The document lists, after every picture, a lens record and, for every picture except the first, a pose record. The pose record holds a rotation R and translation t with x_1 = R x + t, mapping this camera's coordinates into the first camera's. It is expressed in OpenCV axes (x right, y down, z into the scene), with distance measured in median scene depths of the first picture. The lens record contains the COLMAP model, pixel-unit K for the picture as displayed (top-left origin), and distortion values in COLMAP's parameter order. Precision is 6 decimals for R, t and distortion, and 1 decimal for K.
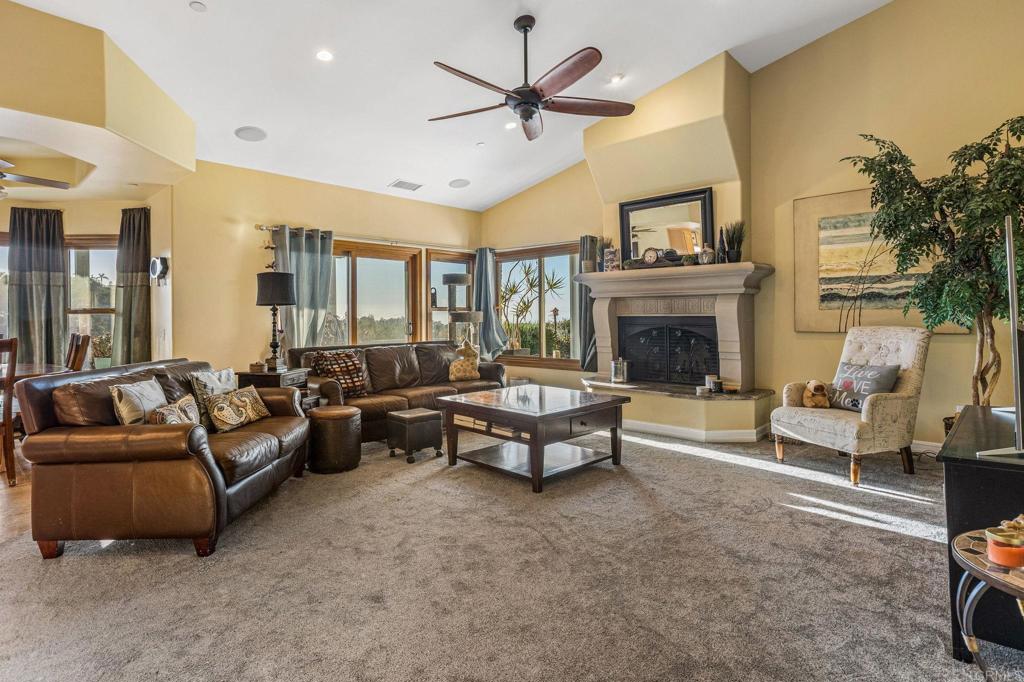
lens RADIAL K [[543.0, 0, 515.0], [0, 543.0, 312.6], [0, 0, 1]] dist [0.004495, 0.000381]
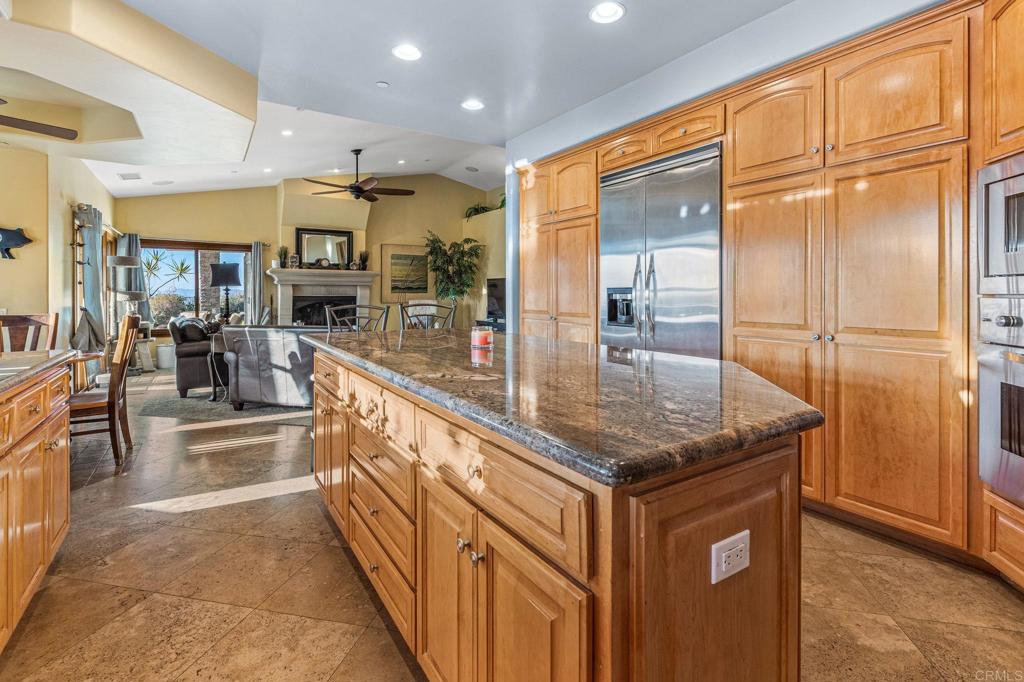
lens RADIAL K [[472.8, 0, 514.2], [0, 472.8, 291.2], [0, 0, 1]] dist [0.000924, 0.000002]
pose [[0.232323, 0.013905, 0.972539, -1.189560], [-0.005016, 0.999902, -0.013098, 0.009262], [-0.972626, -0.001835, 0.232370, 0.016921]]
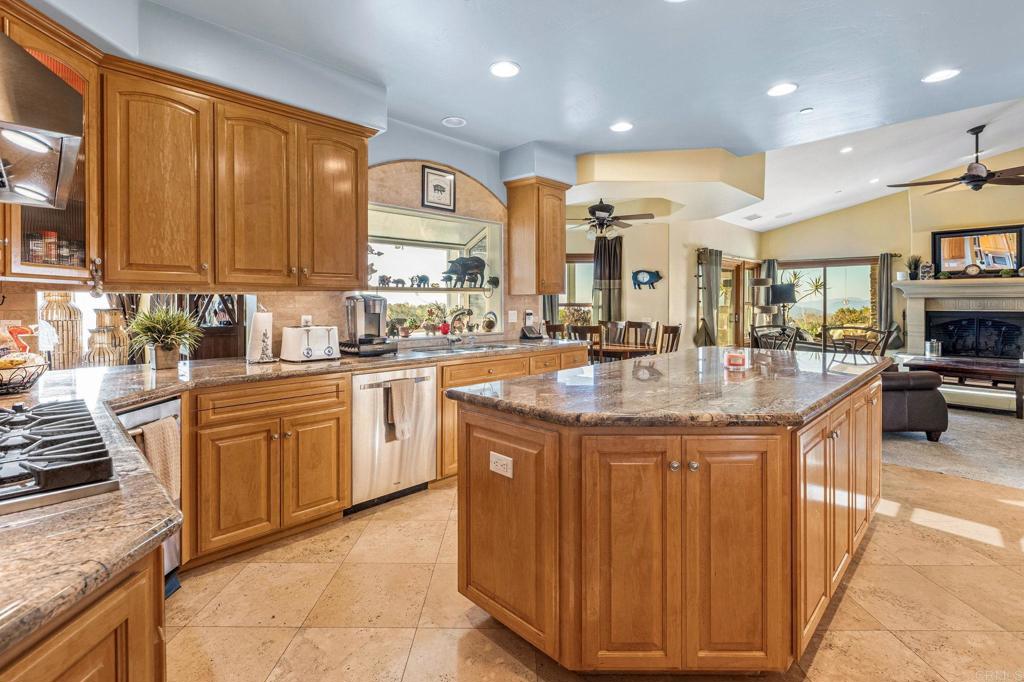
lens RADIAL K [[472.8, 0, 501.8], [0, 472.8, 305.7], [0, 0, 1]] dist [0.000924, 0.000002]
pose [[0.998904, 0.008638, -0.046001, -1.000496], [-0.008125, 0.999903, 0.011343, -0.013044], [0.046095, -0.010957, 0.998877, -0.348982]]
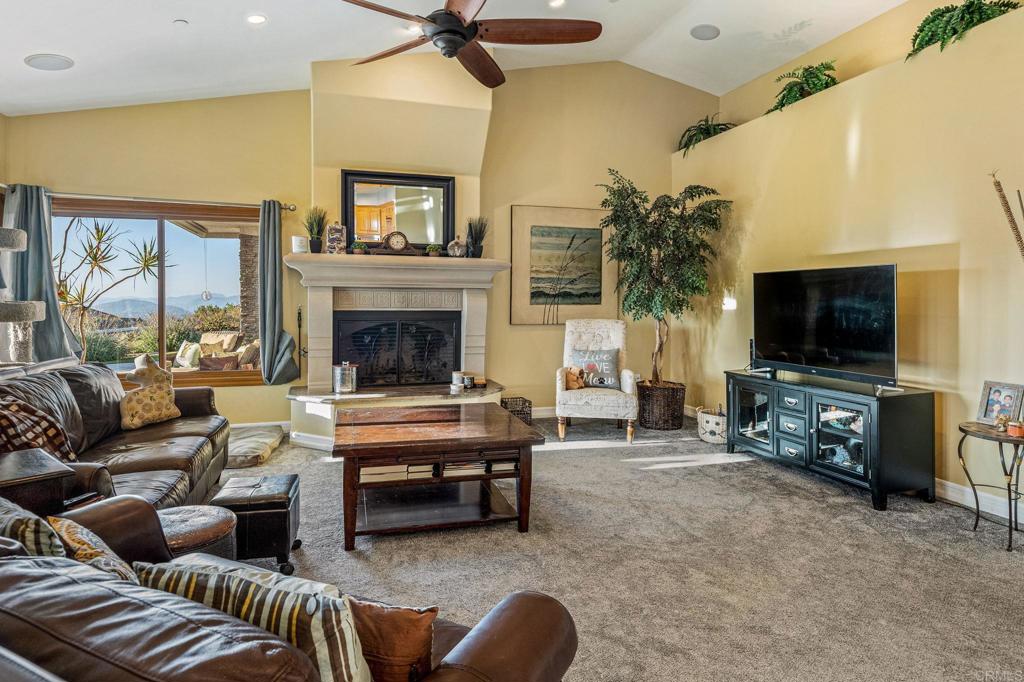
lens RADIAL K [[584.2, 0, 520.2], [0, 584.2, 302.7], [0, 0, 1]] dist [-0.009821, -0.004180]
pose [[0.474505, 0.006227, 0.880231, -0.496585], [-0.012397, 0.999923, -0.000391, -0.008609], [-0.880165, -0.010727, 0.474546, 0.400568]]
